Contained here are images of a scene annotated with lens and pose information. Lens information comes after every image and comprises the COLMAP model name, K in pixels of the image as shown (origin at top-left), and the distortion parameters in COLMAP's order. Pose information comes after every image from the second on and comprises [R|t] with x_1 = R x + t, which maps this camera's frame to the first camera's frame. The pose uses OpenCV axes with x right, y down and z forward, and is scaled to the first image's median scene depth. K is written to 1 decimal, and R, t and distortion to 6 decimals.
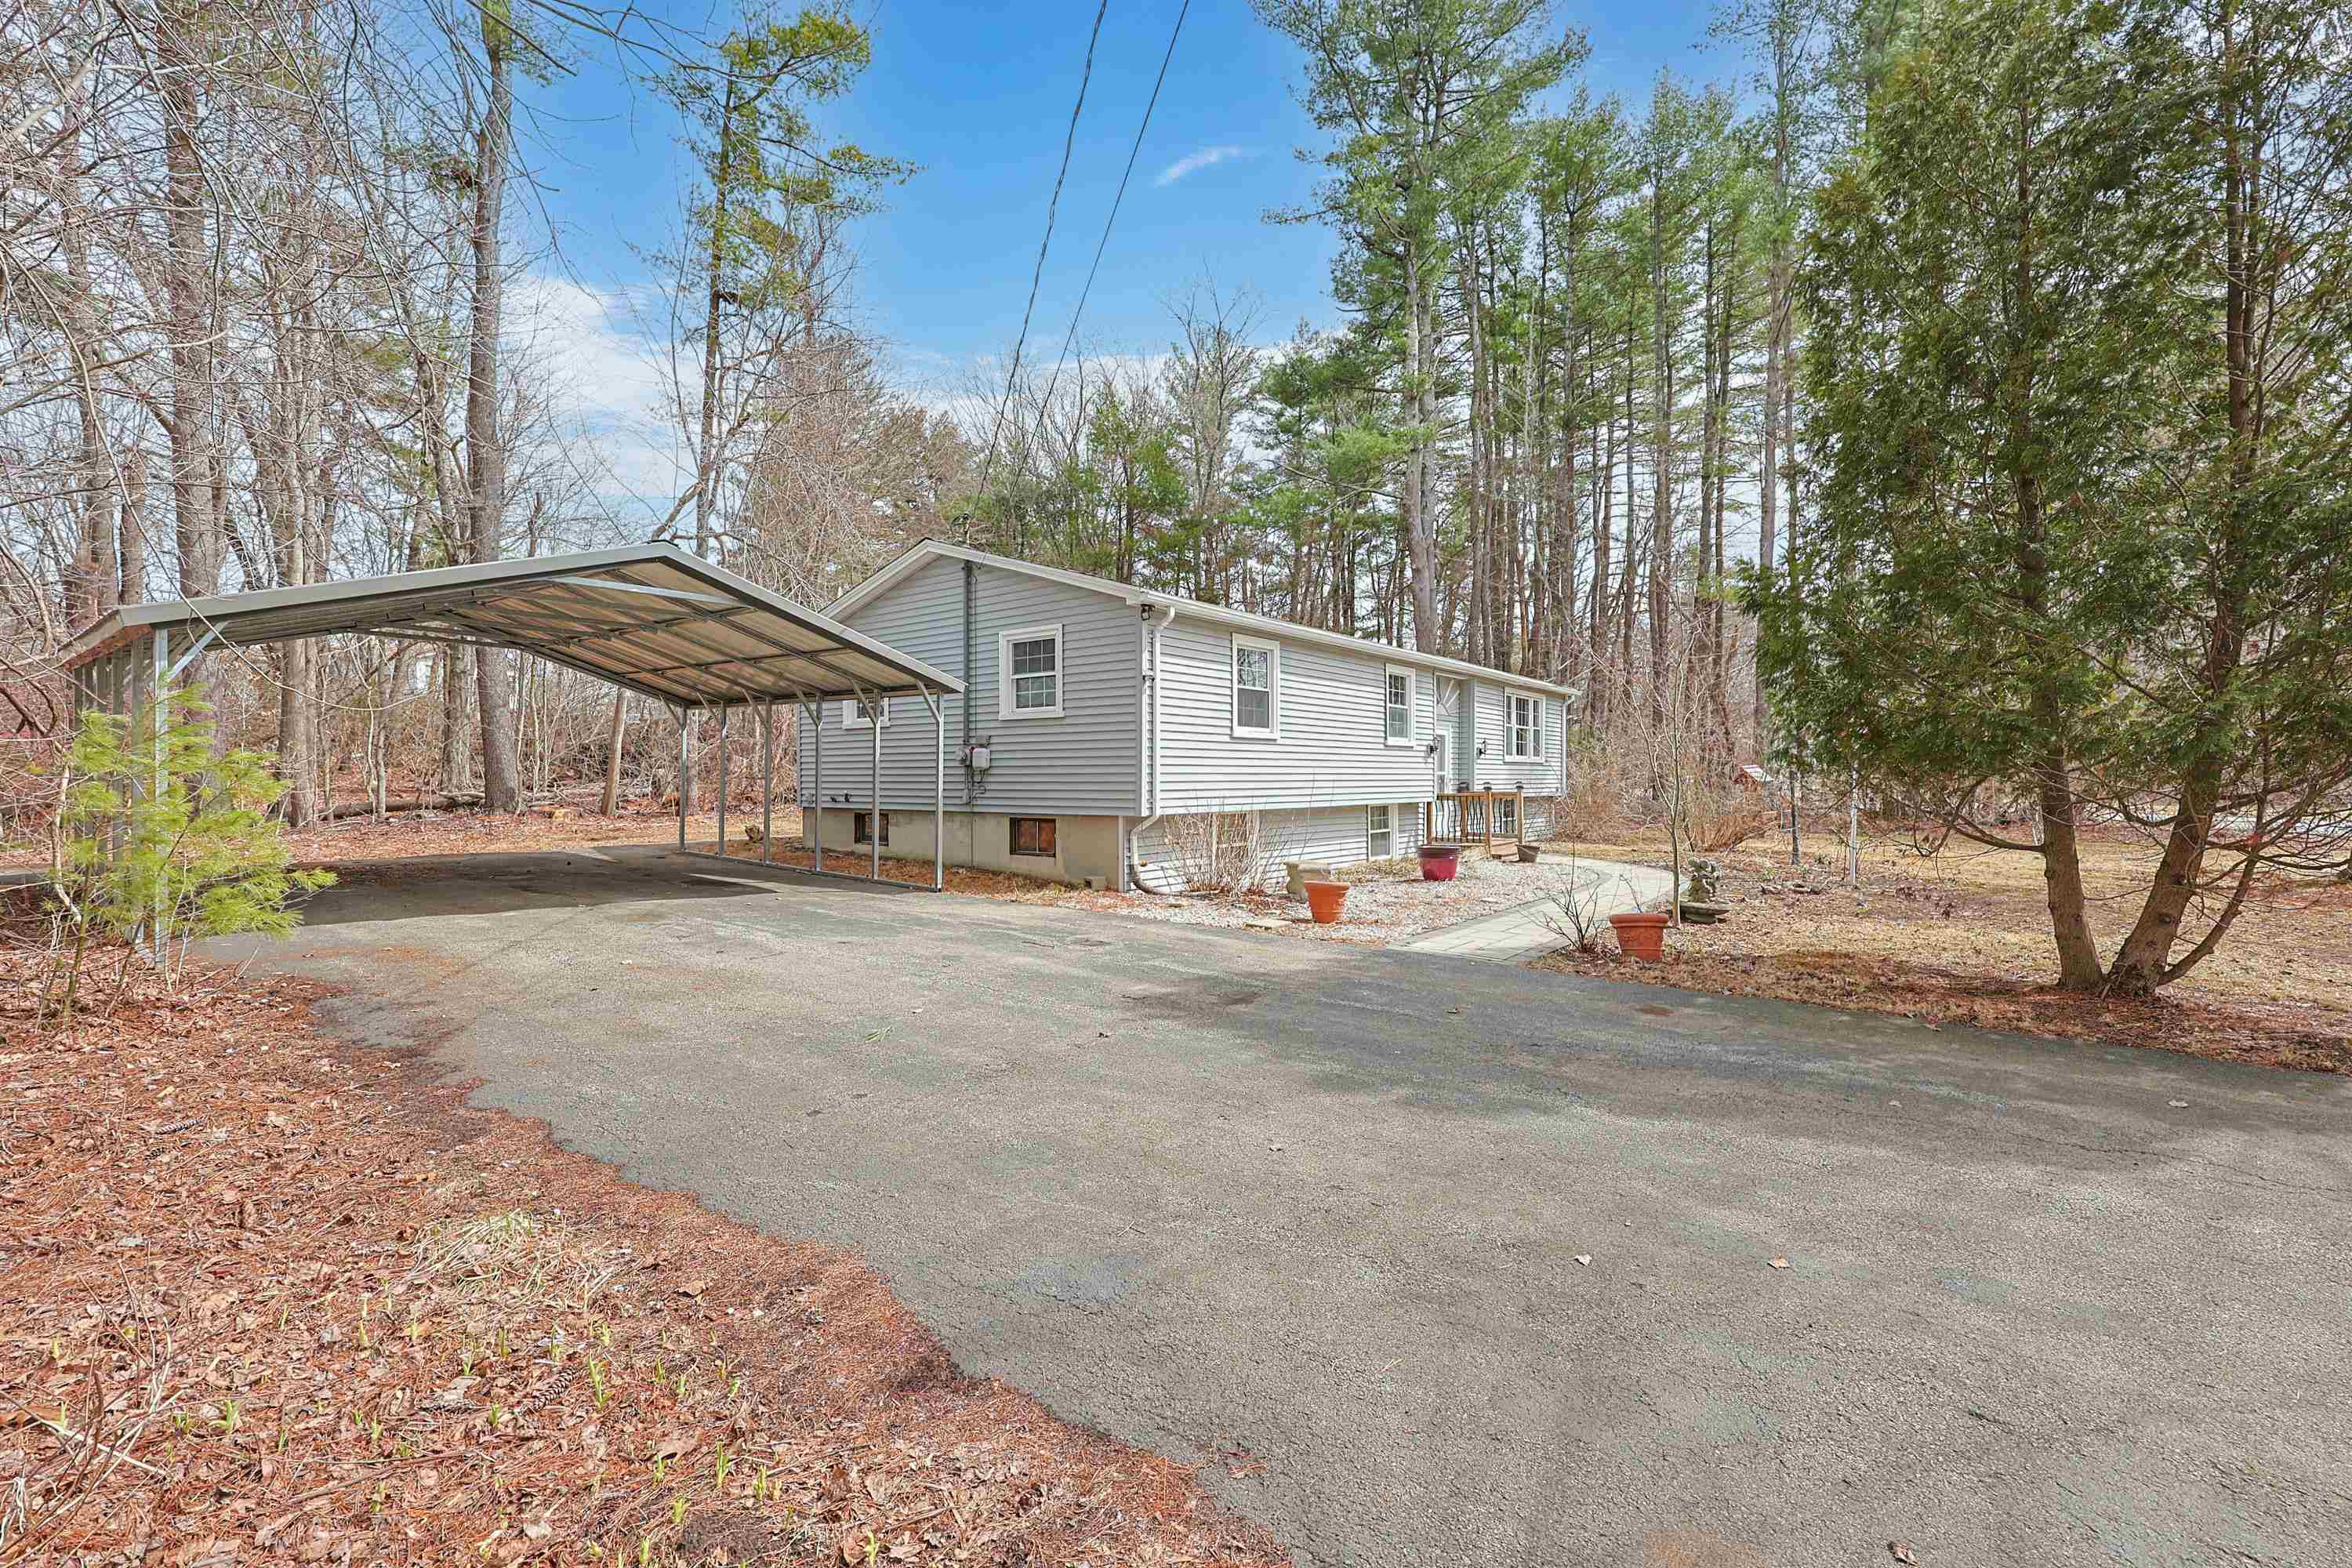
lens RADIAL K [[977.9, 0, 1176.0], [0, 977.9, 784.0], [0, 0, 1]] dist [-0.000231, -0.000071]
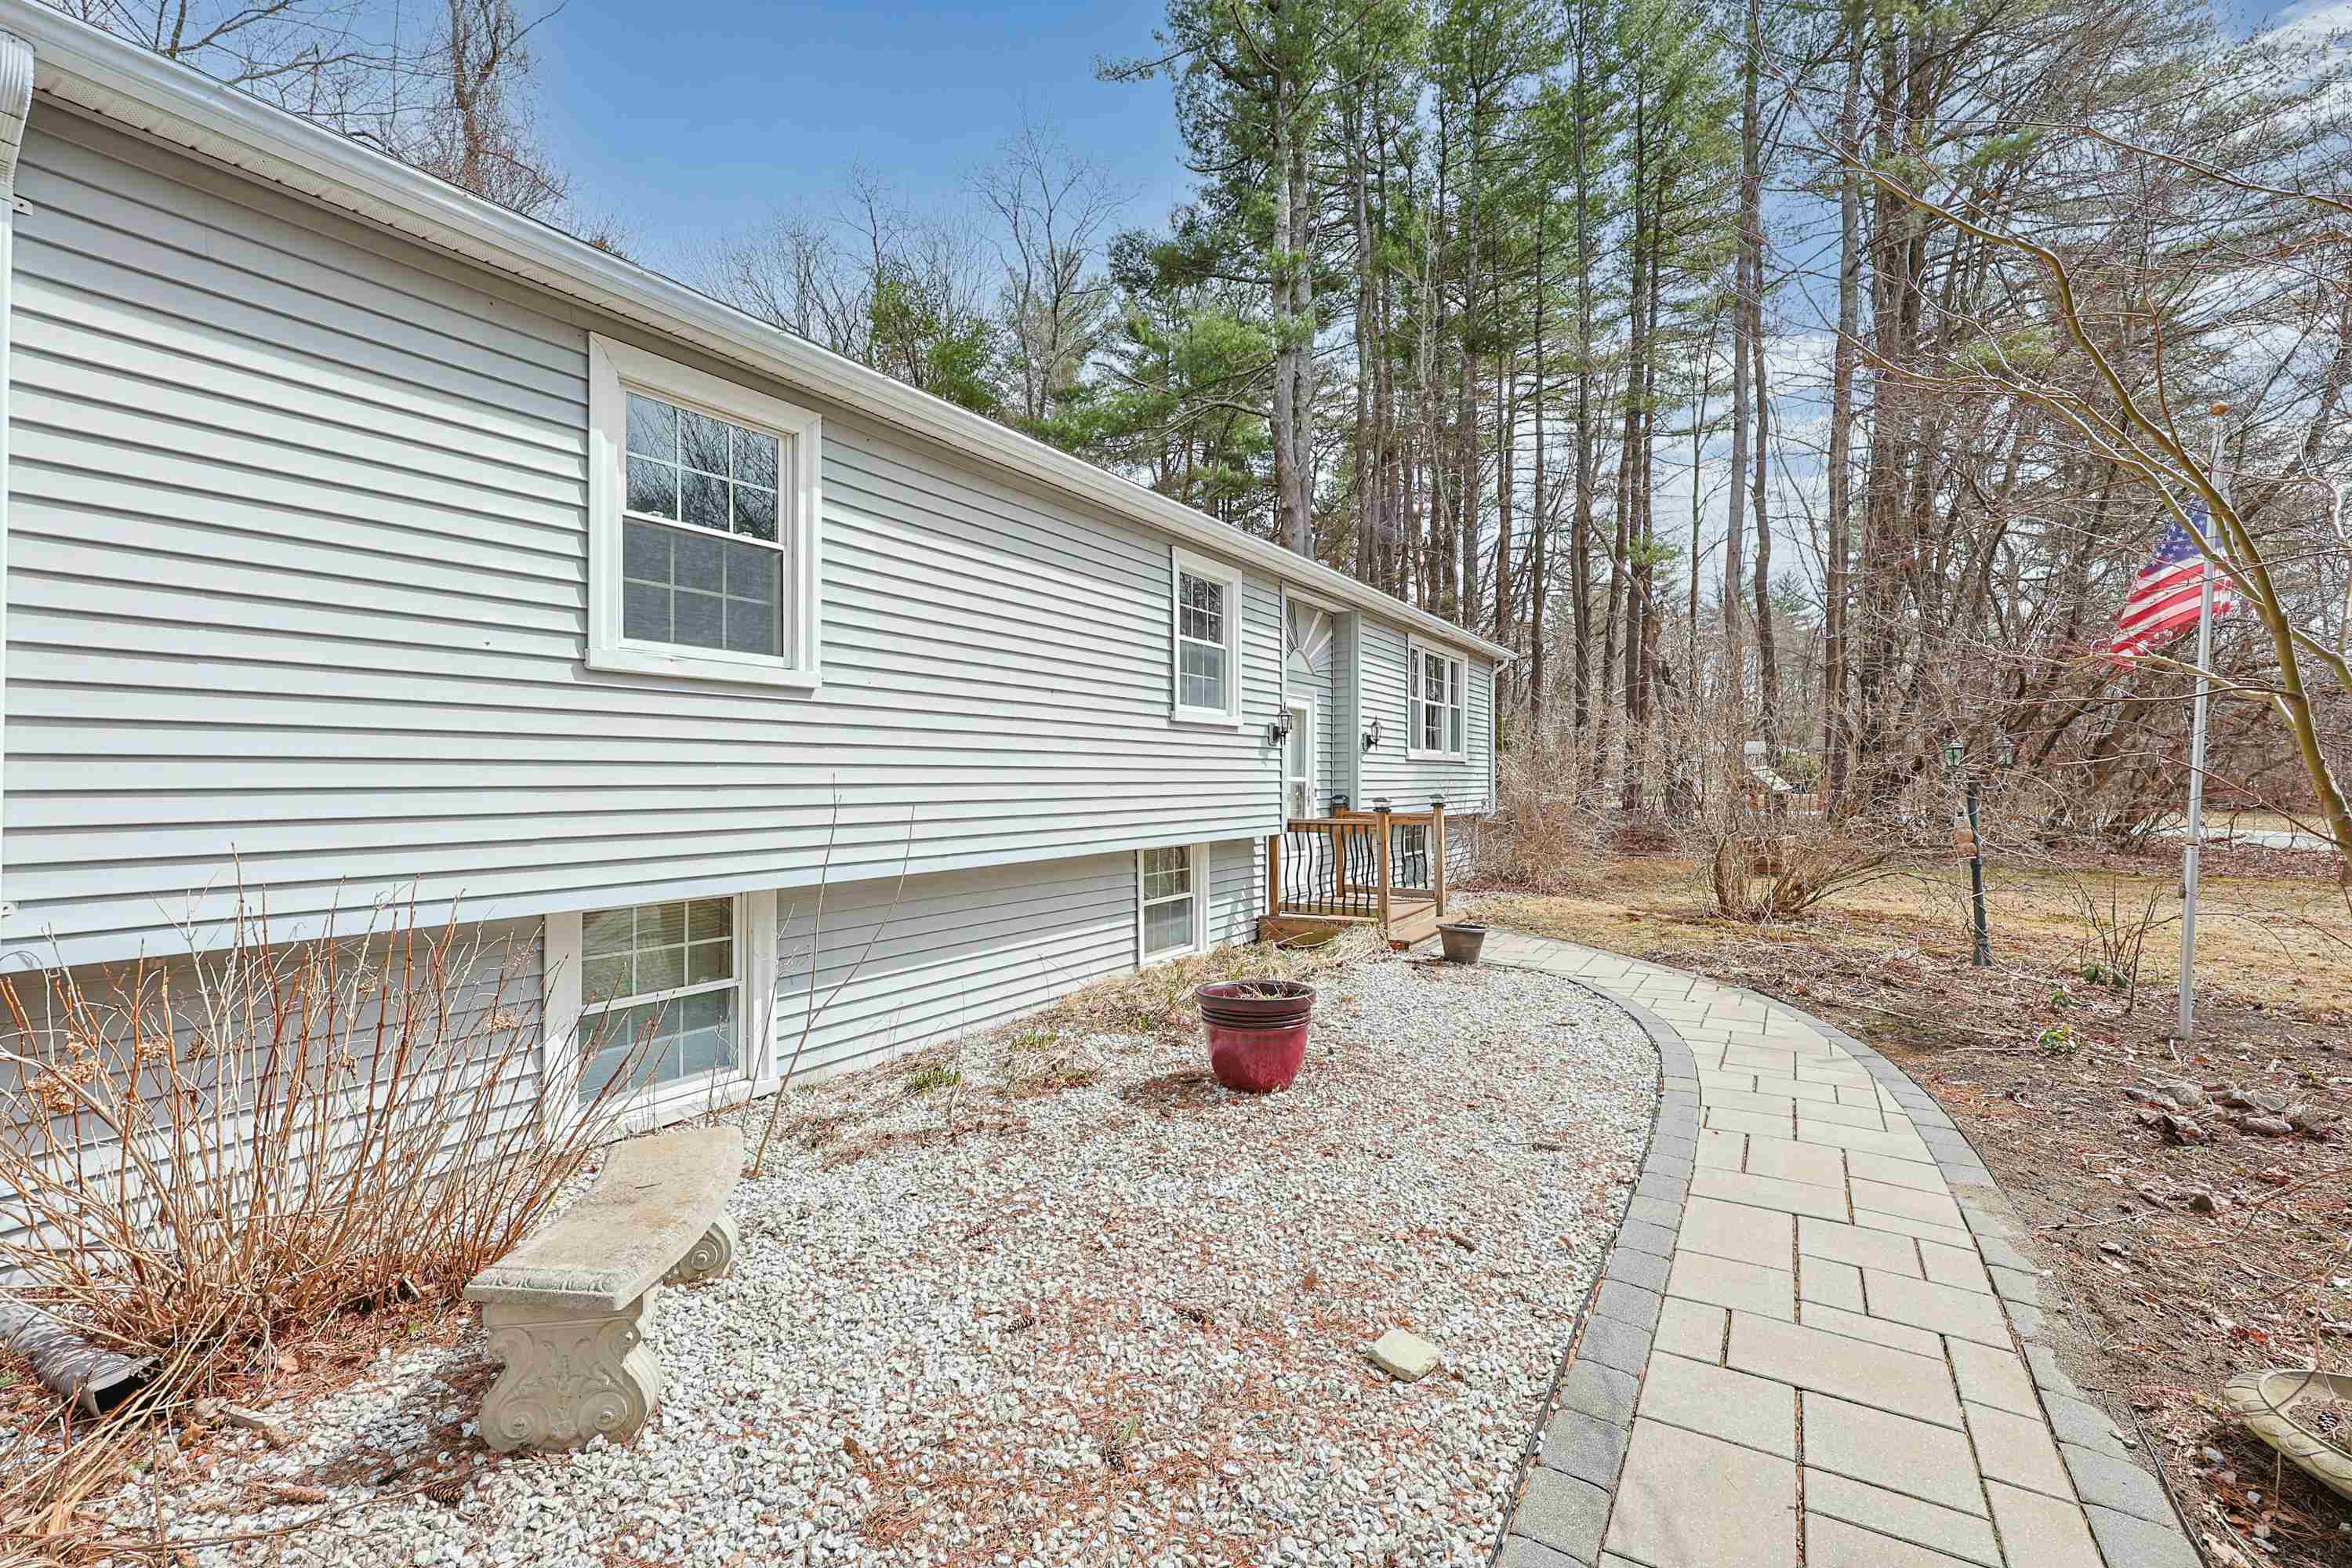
lens RADIAL K [[994.5, 0, 1176.0], [0, 994.5, 784.0], [0, 0, 1]] dist [0.029818, 0.000026]
pose [[0.993648, -0.000046, 0.112535, 0.138945], [0.000132, 1.000000, -0.000759, -0.008071], [-0.112534, 0.000769, 0.993648, 0.450519]]
